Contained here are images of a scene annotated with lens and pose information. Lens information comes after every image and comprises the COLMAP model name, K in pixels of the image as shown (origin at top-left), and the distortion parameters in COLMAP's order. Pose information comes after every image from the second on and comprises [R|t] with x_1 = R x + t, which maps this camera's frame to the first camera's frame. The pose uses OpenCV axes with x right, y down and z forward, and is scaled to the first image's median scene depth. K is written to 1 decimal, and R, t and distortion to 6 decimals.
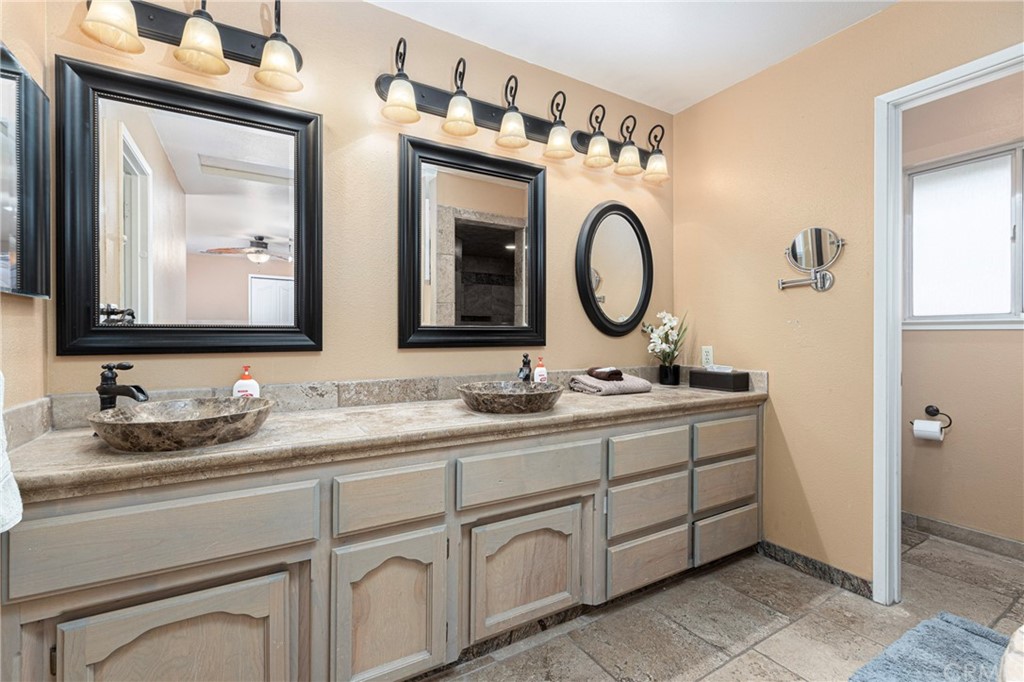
lens RADIAL K [[454.9, 0, 509.7], [0, 454.9, 337.9], [0, 0, 1]] dist [0.000503, 0.000412]
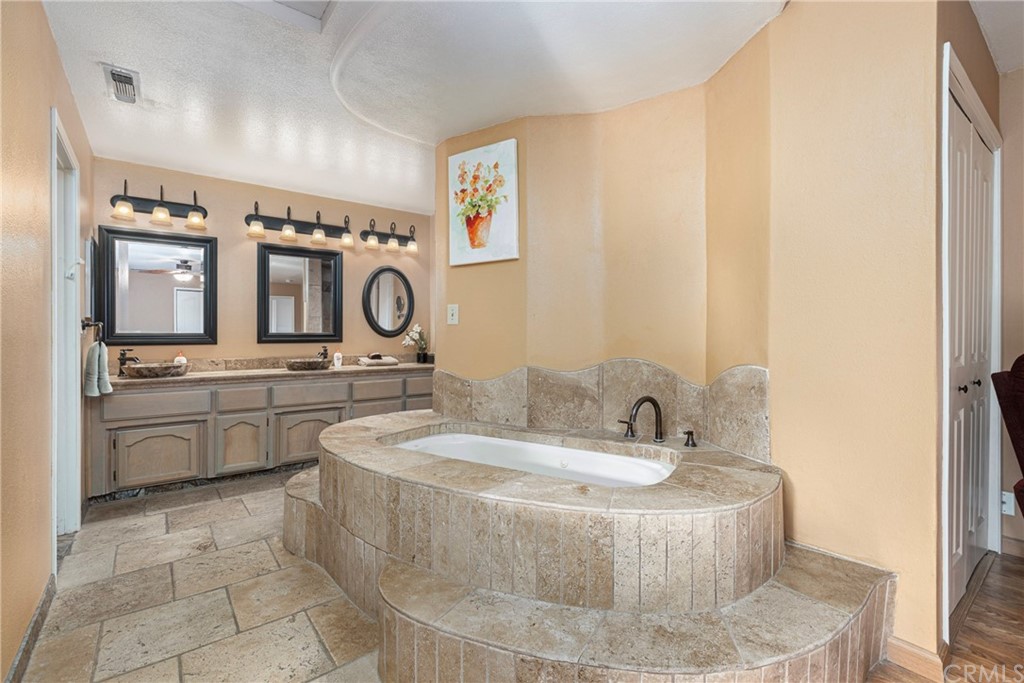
lens RADIAL K [[454.9, 0, 509.7], [0, 454.9, 338.4], [0, 0, 1]] dist [0.000503, 0.000412]
pose [[0.992823, -0.004650, 0.119505, 0.773900], [0.005221, 0.999976, -0.004466, 0.017370], [-0.119481, 0.005058, 0.992824, -1.435791]]
